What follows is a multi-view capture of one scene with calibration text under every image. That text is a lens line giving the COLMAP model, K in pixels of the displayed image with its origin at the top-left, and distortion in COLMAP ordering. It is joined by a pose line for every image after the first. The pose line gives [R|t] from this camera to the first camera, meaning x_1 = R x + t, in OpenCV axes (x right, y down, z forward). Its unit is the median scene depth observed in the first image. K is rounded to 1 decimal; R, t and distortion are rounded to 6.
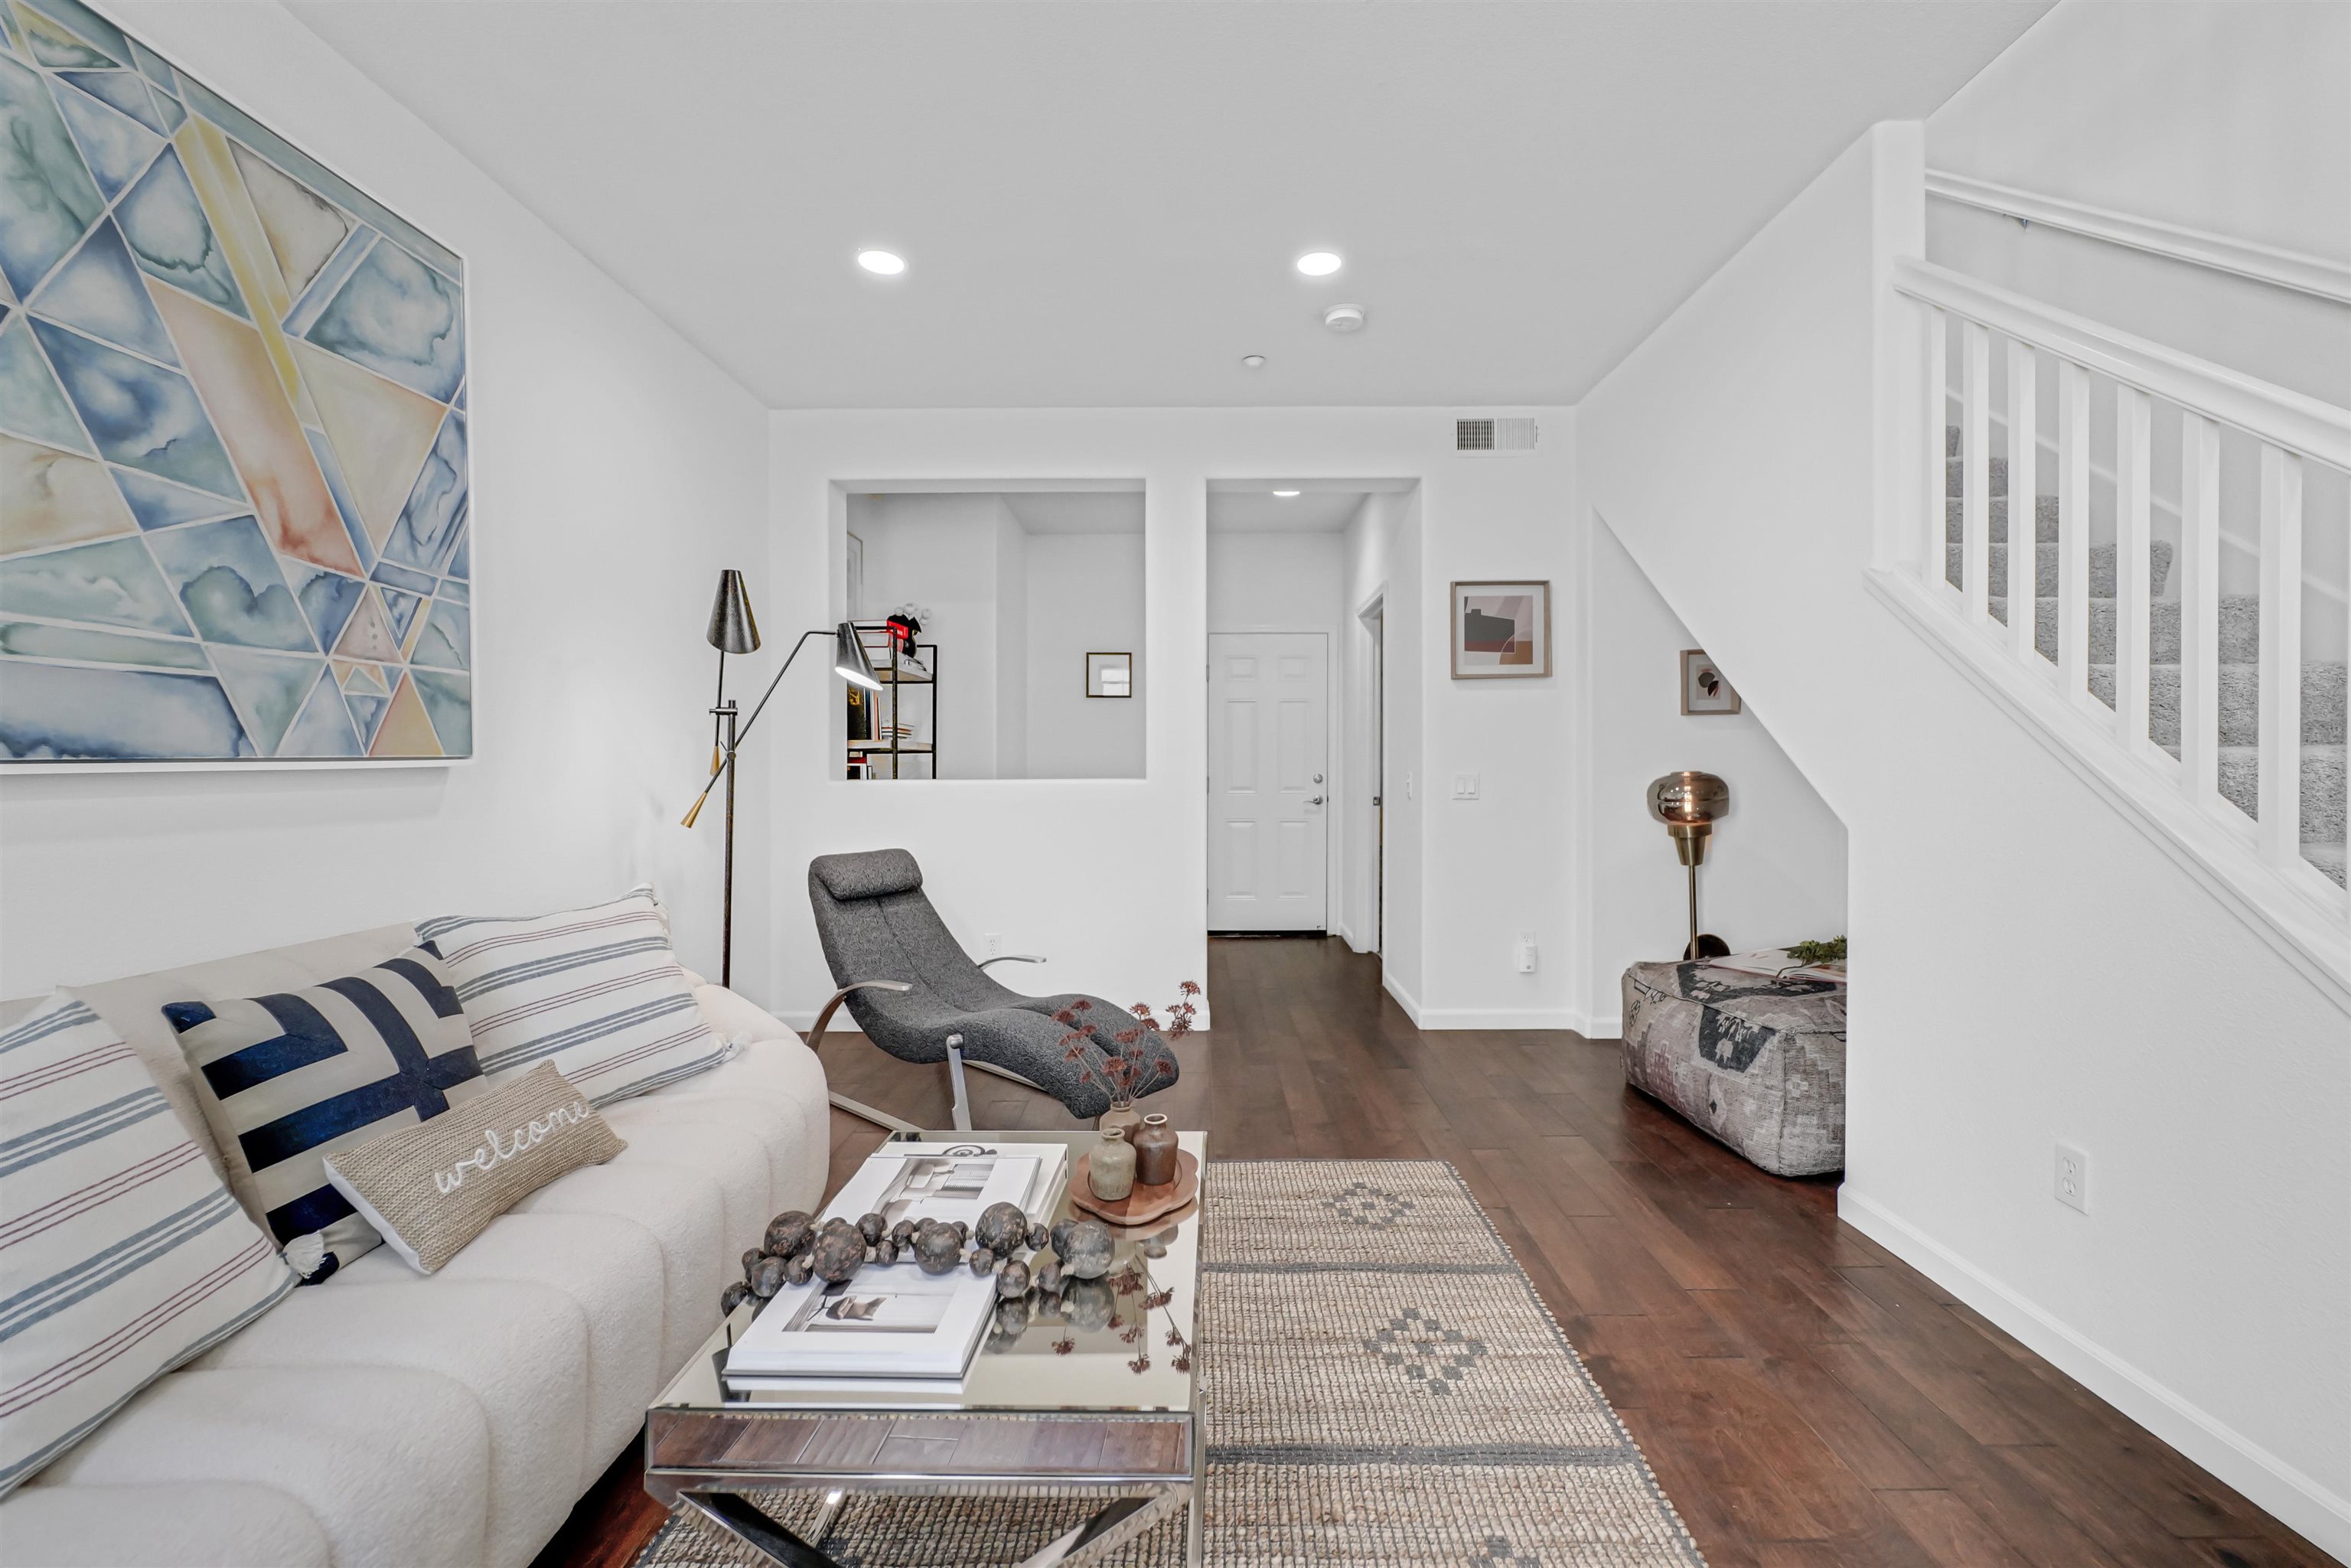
lens RADIAL K [[991.8, 0, 1187.6], [0, 991.8, 767.2], [0, 0, 1]] dist [0.004639, 0.000749]
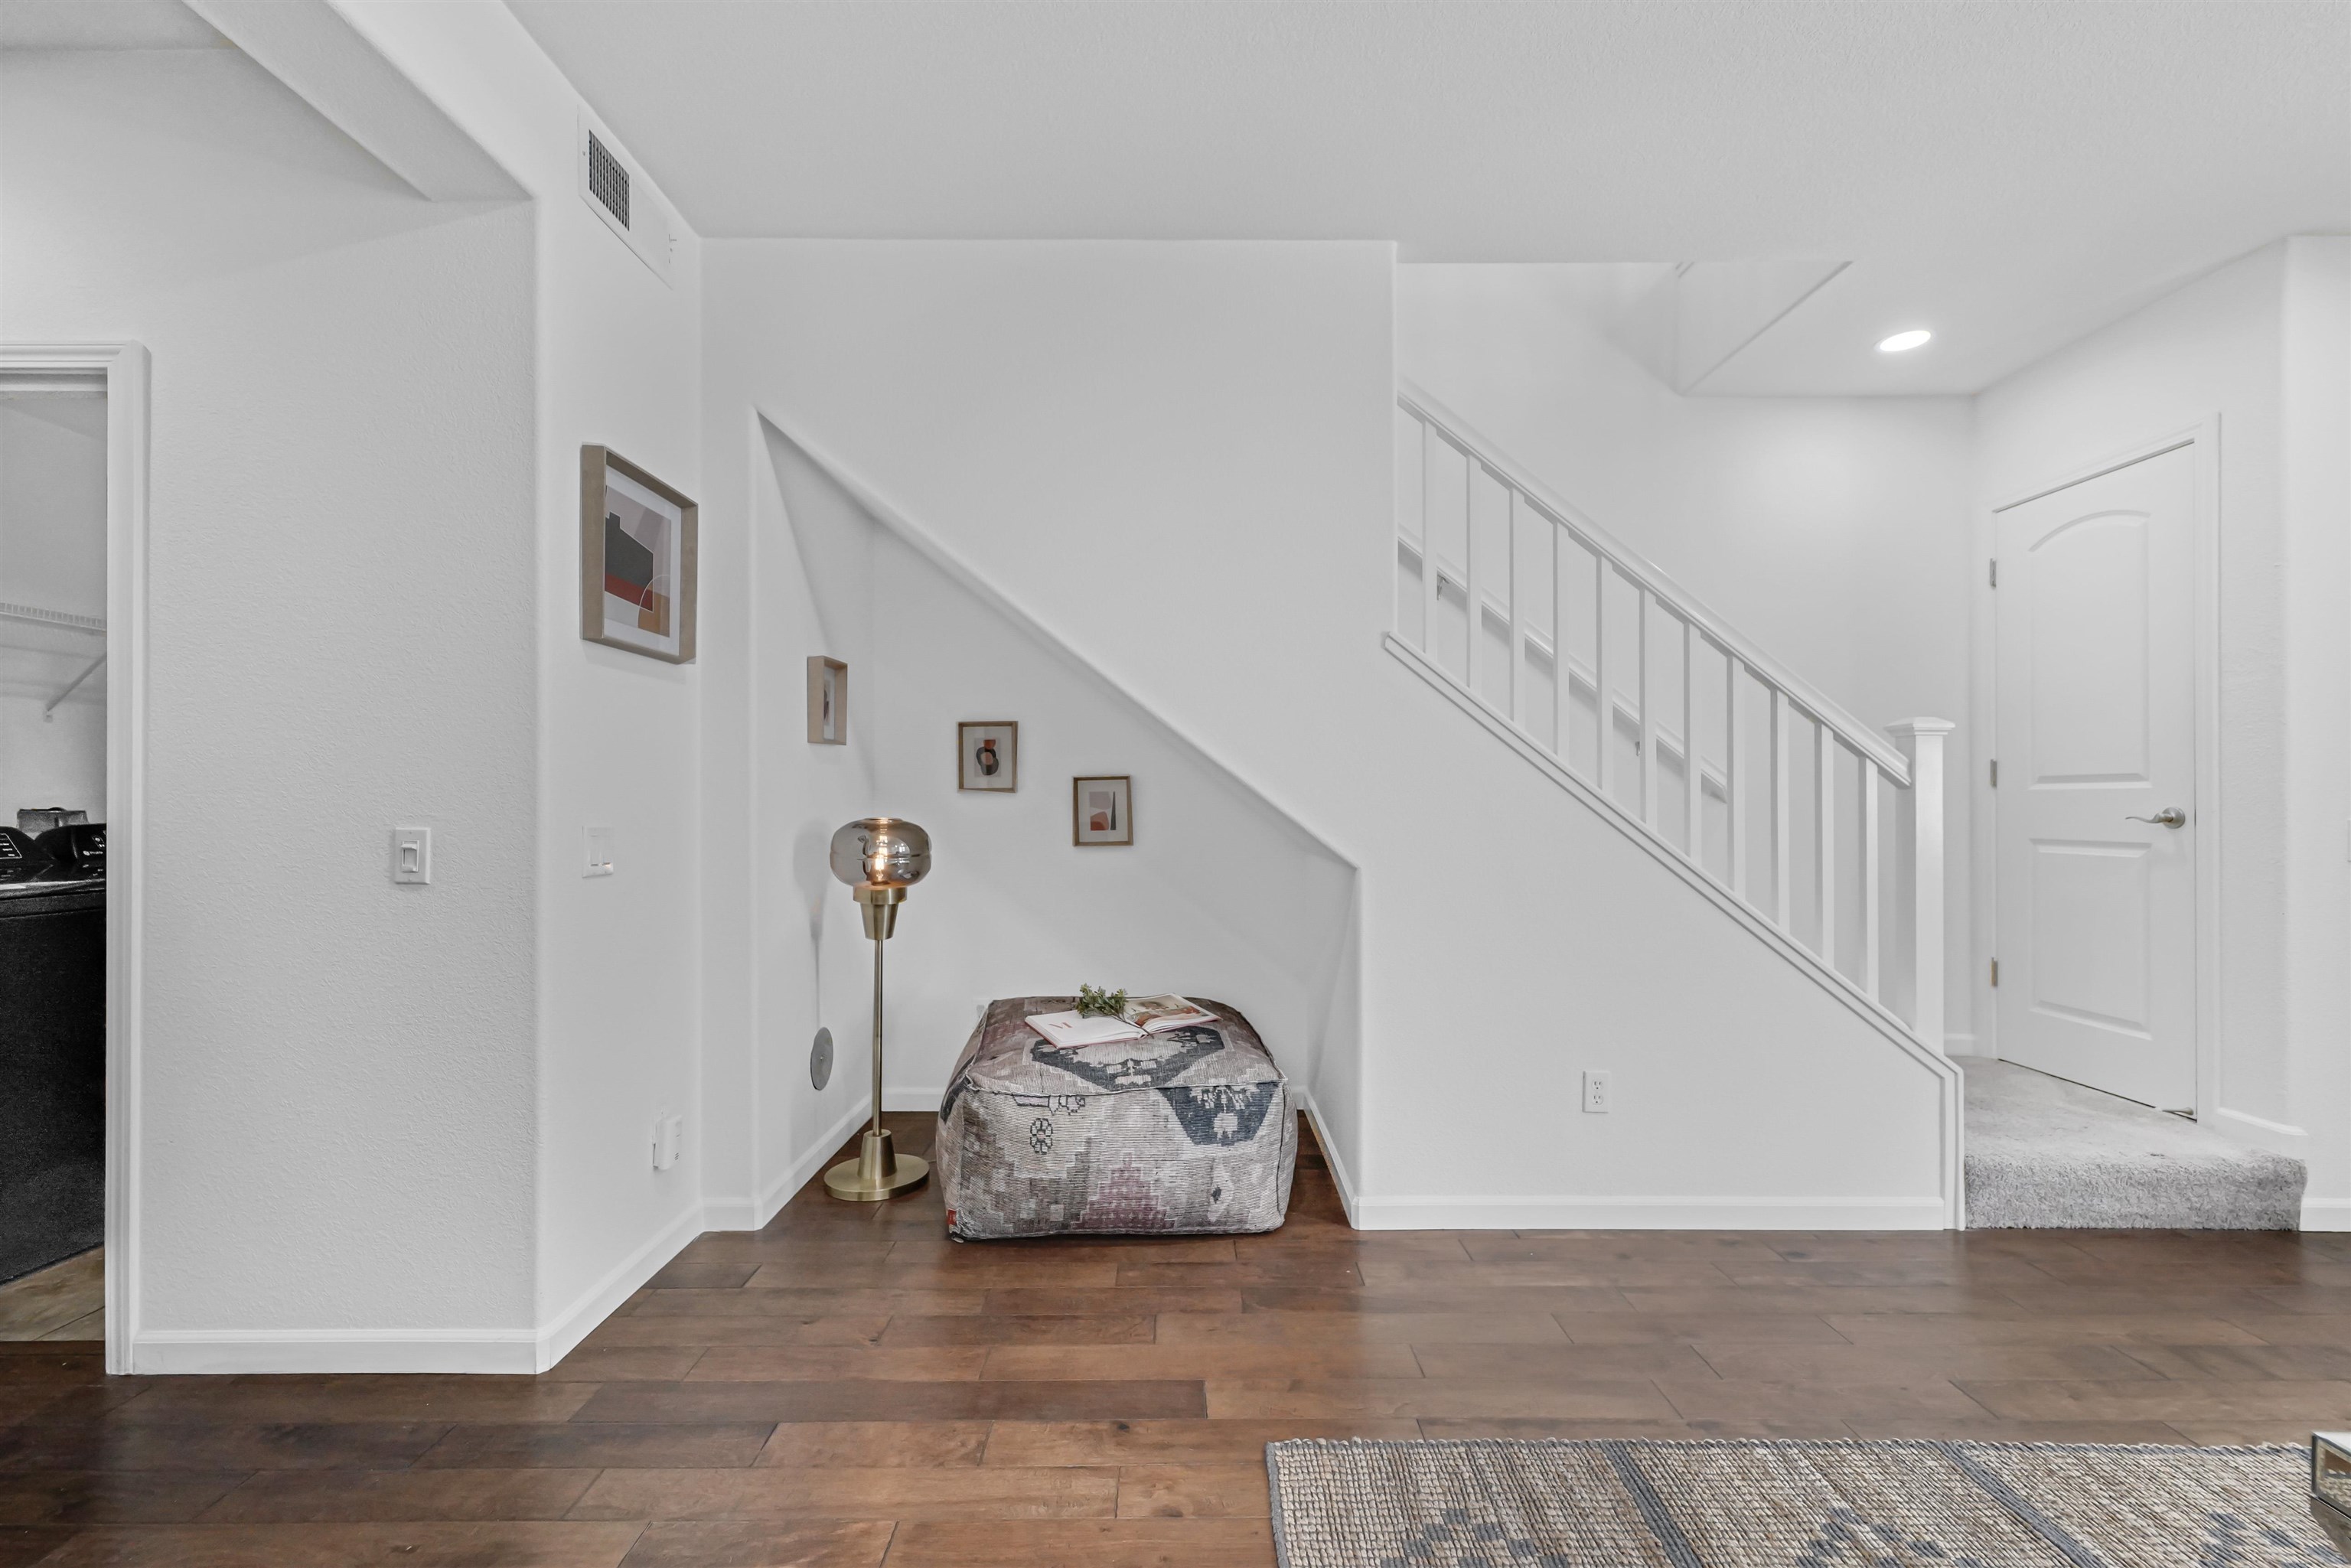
lens RADIAL K [[984.3, 0, 1214.1], [0, 984.3, 820.2], [0, 0, 1]] dist [0.011563, -0.000753]
pose [[0.000212, -0.009885, 0.999951, -0.419446], [0.003119, 0.999946, 0.009884, -0.001614], [-0.999995, 0.003116, 0.000243, 1.200177]]
